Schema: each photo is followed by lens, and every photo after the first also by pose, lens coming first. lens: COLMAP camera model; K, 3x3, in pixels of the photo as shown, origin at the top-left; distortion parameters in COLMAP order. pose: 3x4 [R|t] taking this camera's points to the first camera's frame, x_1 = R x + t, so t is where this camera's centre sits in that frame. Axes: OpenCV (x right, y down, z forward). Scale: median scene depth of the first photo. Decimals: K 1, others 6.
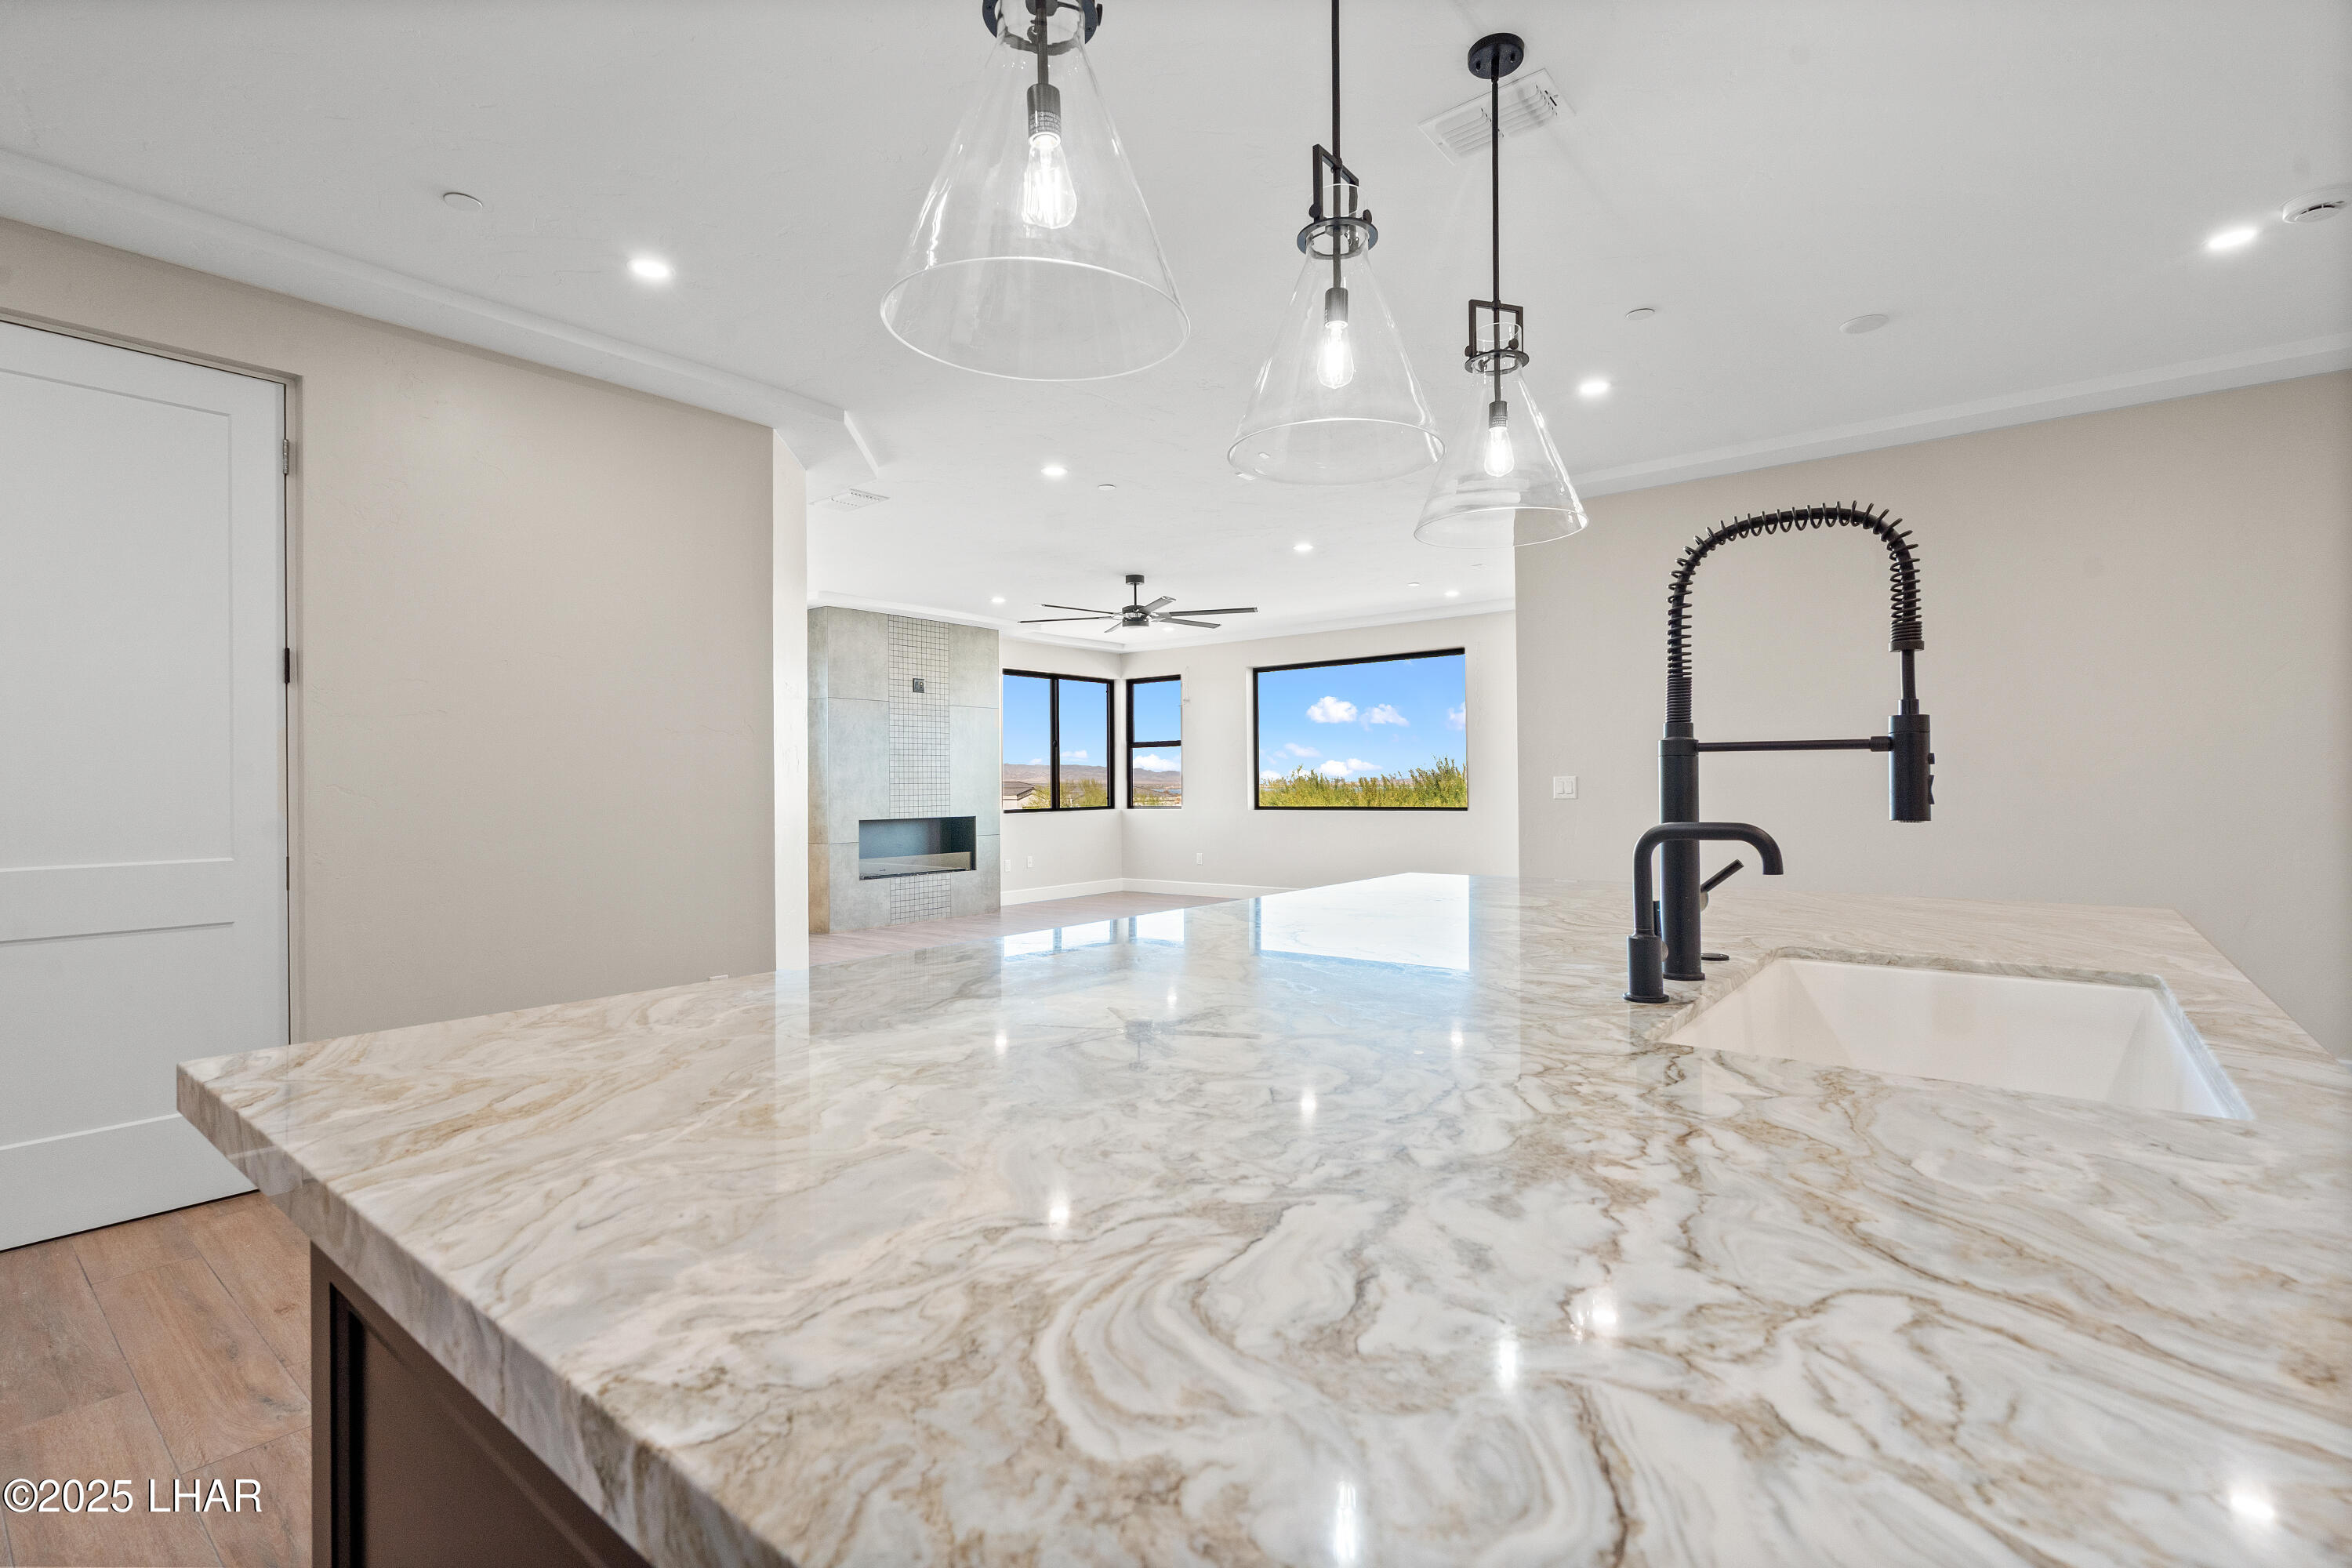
lens RADIAL K [[1078.9, 0, 1158.5], [0, 1078.9, 781.4], [0, 0, 1]] dist [-0.002214, -0.000129]
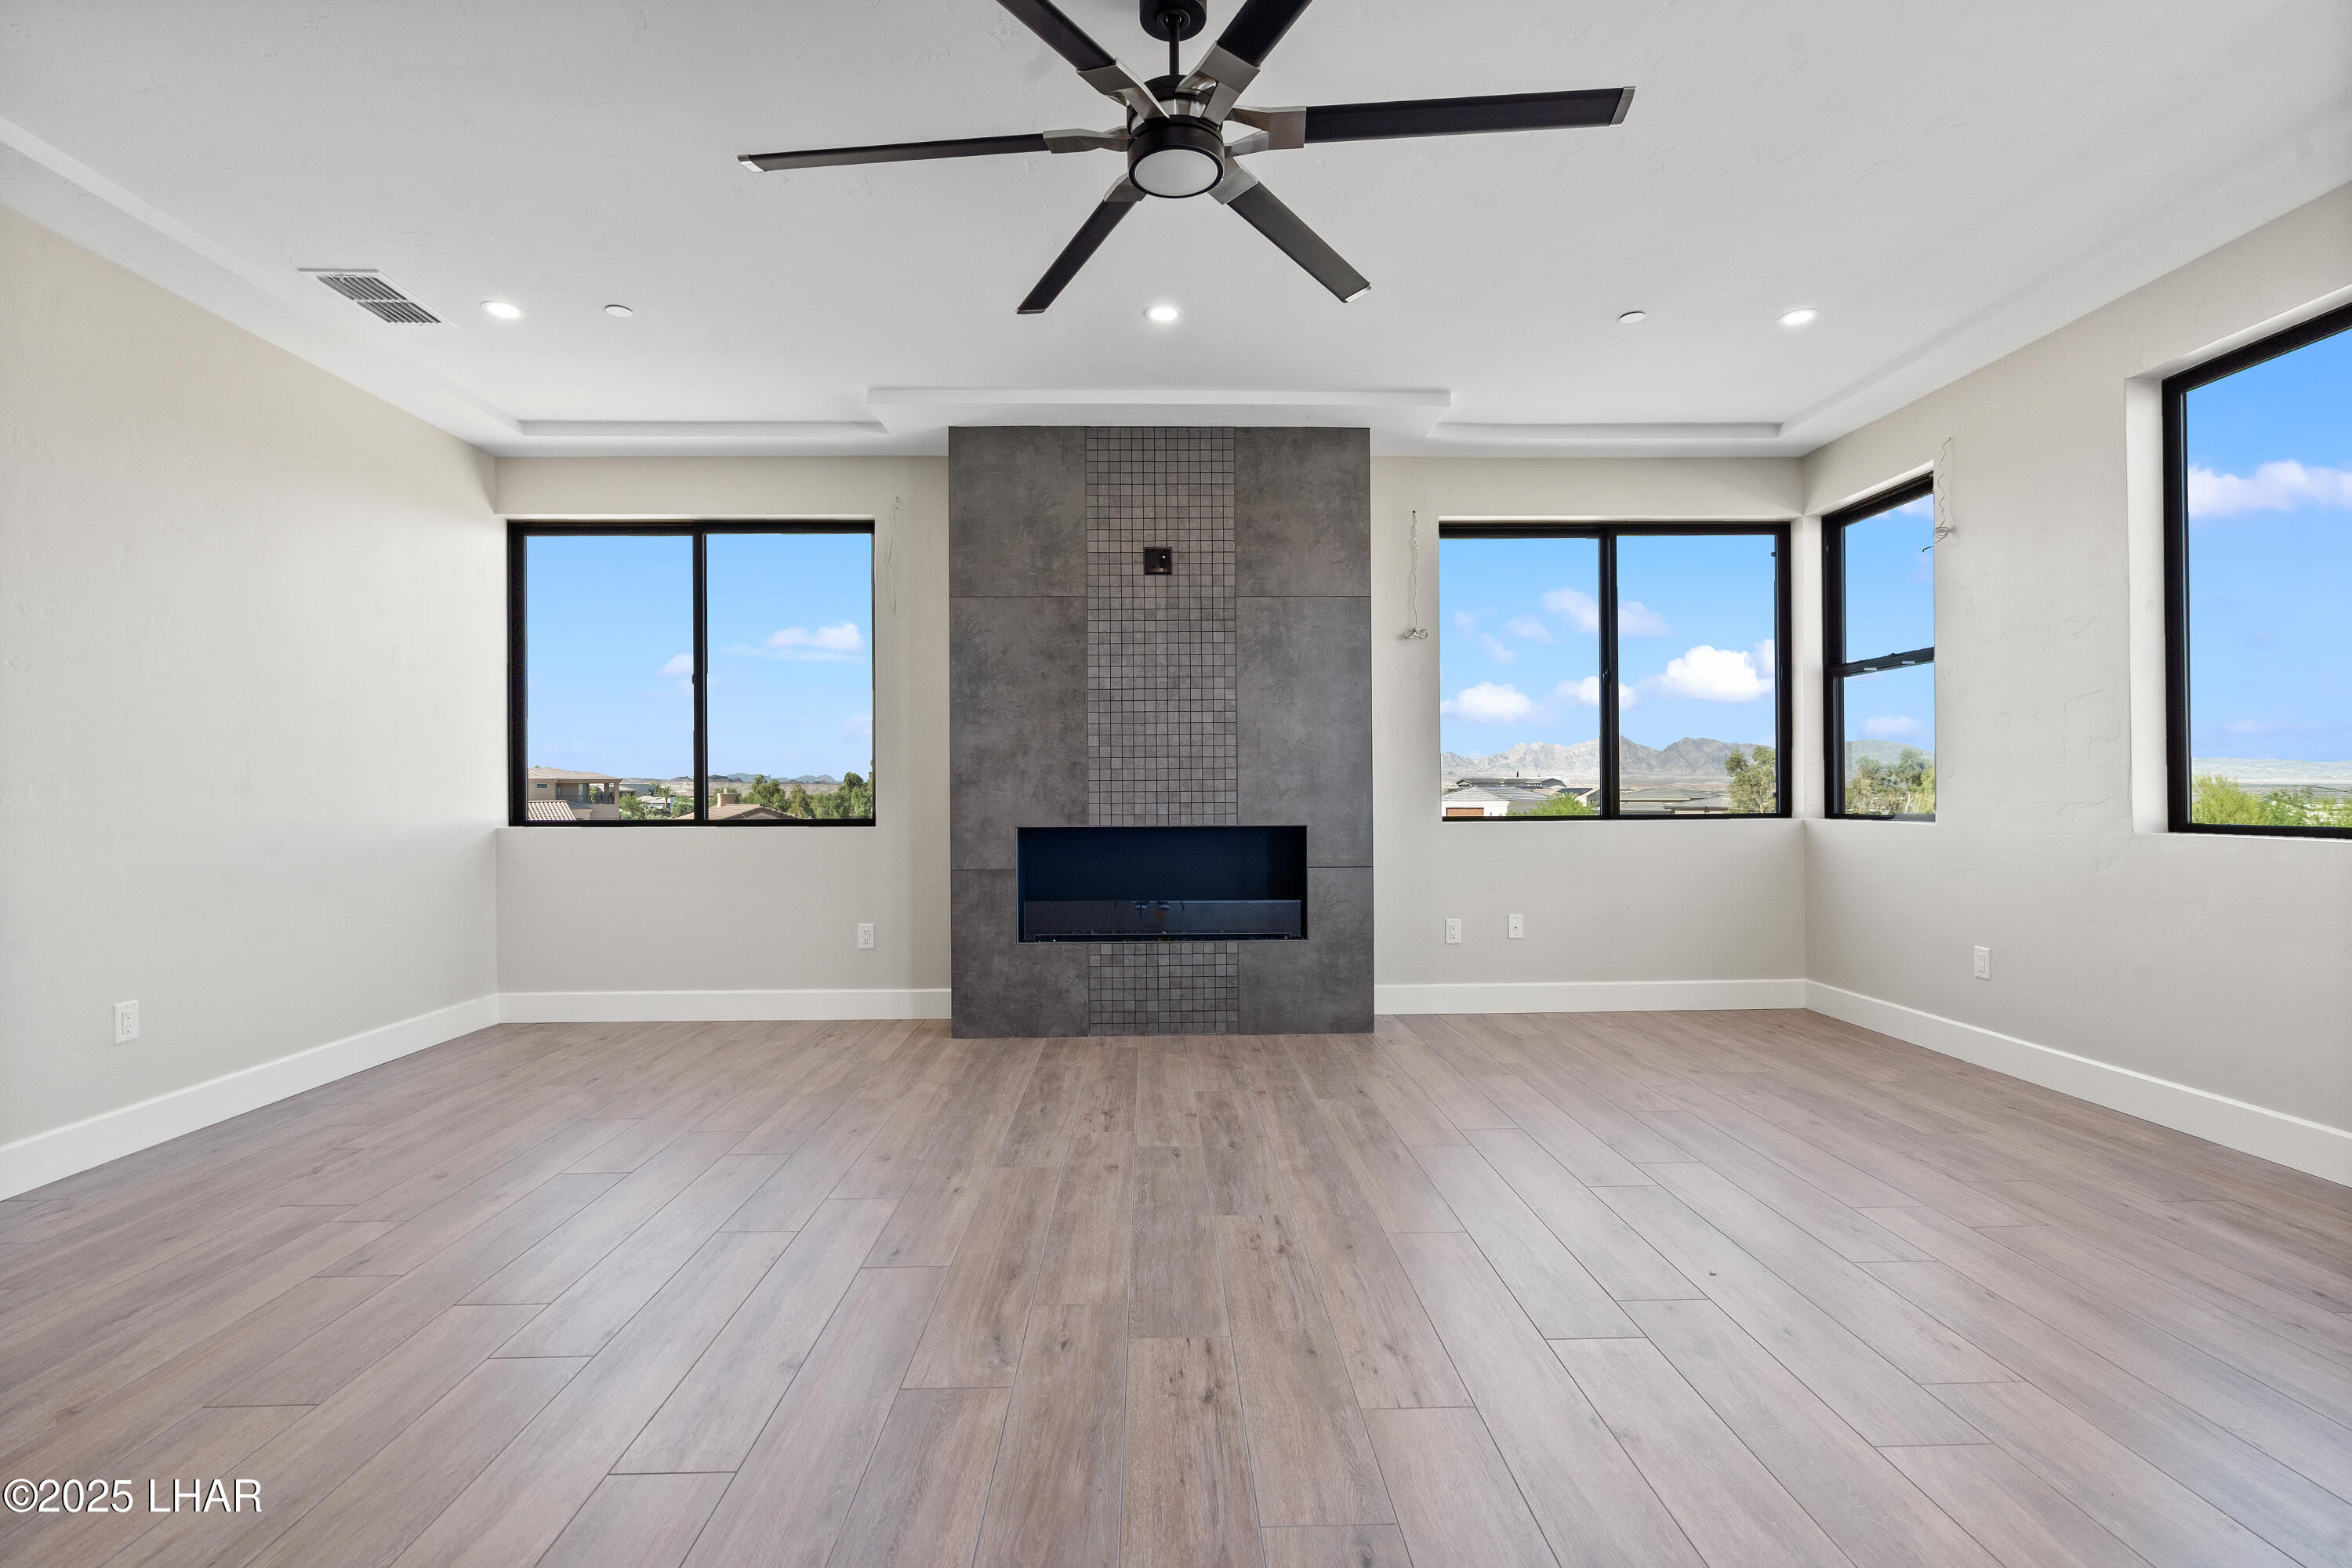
lens RADIAL K [[1078.9, 0, 1160.9], [0, 1078.9, 783.0], [0, 0, 1]] dist [-0.002214, -0.000129]
pose [[0.649162, -0.002422, -0.760646, 0.136194], [-0.000470, 0.999993, -0.003585, 0.013783], [0.760650, 0.002685, 0.649157, 0.582952]]
